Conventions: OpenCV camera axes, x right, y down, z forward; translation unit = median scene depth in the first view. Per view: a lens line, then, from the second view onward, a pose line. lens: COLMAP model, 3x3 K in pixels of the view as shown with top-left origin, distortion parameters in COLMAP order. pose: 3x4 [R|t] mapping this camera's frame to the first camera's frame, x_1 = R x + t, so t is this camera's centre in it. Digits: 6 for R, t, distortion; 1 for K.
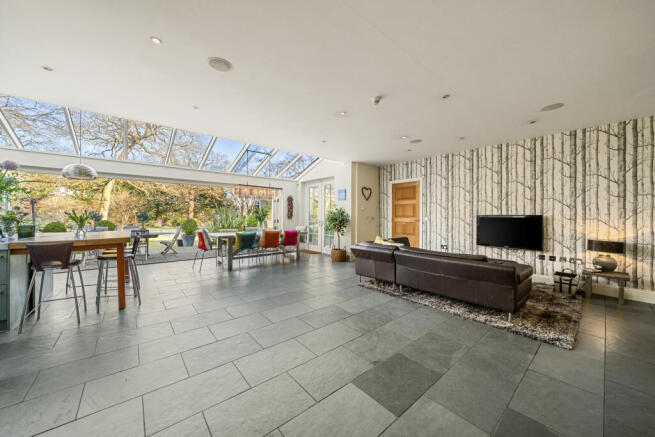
lens RADIAL K [[236.4, 0, 327.5], [0, 236.4, 218.5], [0, 0, 1]] dist [-0.000475, -0.000072]
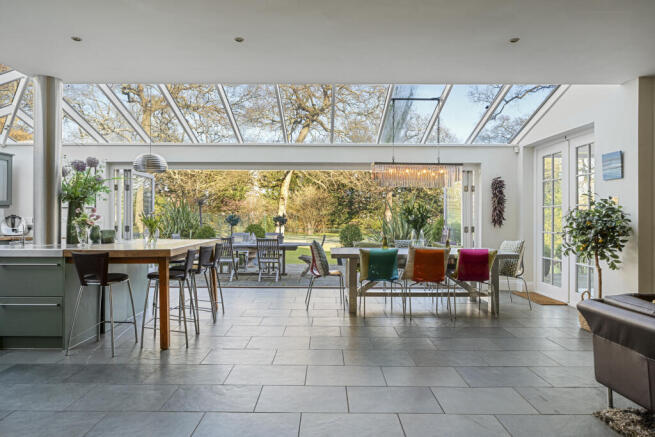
lens RADIAL K [[408.5, 0, 327.5], [0, 408.5, 218.5], [0, 0, 1]] dist [0.024248, 0.000505]
pose [[0.765726, -0.000221, -0.643167, 0.144731], [-0.007811, 0.999923, -0.009643, -0.002033], [0.643120, 0.012407, 0.765665, 0.167872]]
